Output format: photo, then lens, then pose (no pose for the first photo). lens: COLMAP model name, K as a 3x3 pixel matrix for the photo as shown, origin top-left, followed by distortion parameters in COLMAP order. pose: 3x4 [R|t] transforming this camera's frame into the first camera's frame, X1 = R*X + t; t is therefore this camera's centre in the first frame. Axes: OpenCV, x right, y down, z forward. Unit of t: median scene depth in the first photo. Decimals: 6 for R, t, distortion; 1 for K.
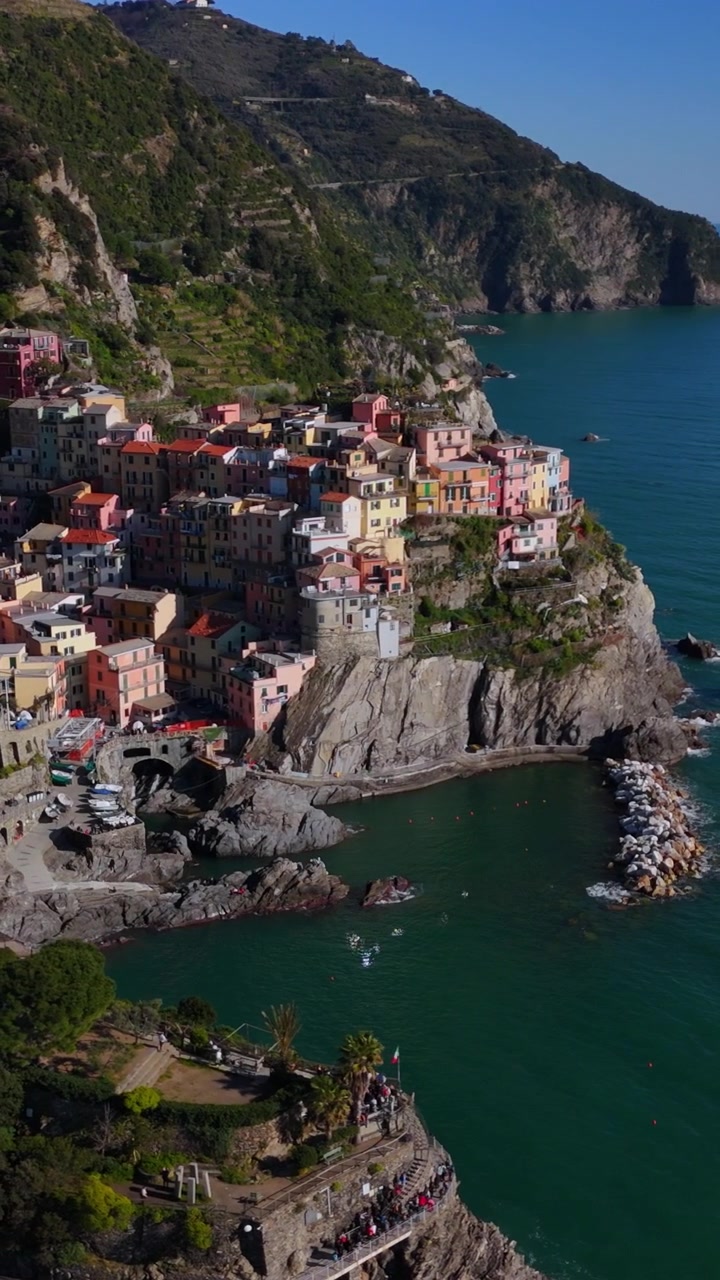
lens RADIAL K [[958.5, 0, 341.6], [0, 958.5, 646.7], [0, 0, 1]] dist [0.104913, -0.104049]
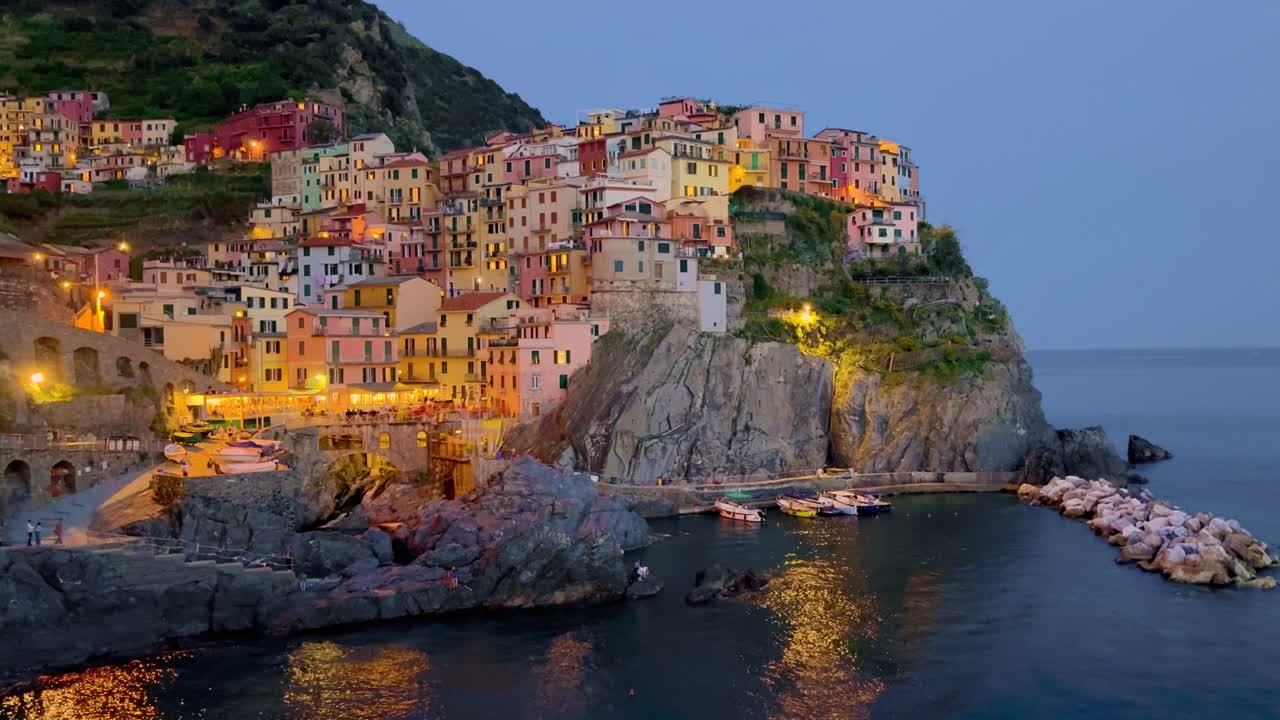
lens RADIAL K [[931.8, 0, 640.0], [0, 931.8, 360.0], [0, 0, 1]] dist [0.095363, -0.094302]
pose [[0.999954, -0.005918, -0.007605, -0.000465], [0.004584, 0.986314, -0.164811, 0.145905], [0.008476, 0.164769, 0.986296, 0.314745]]
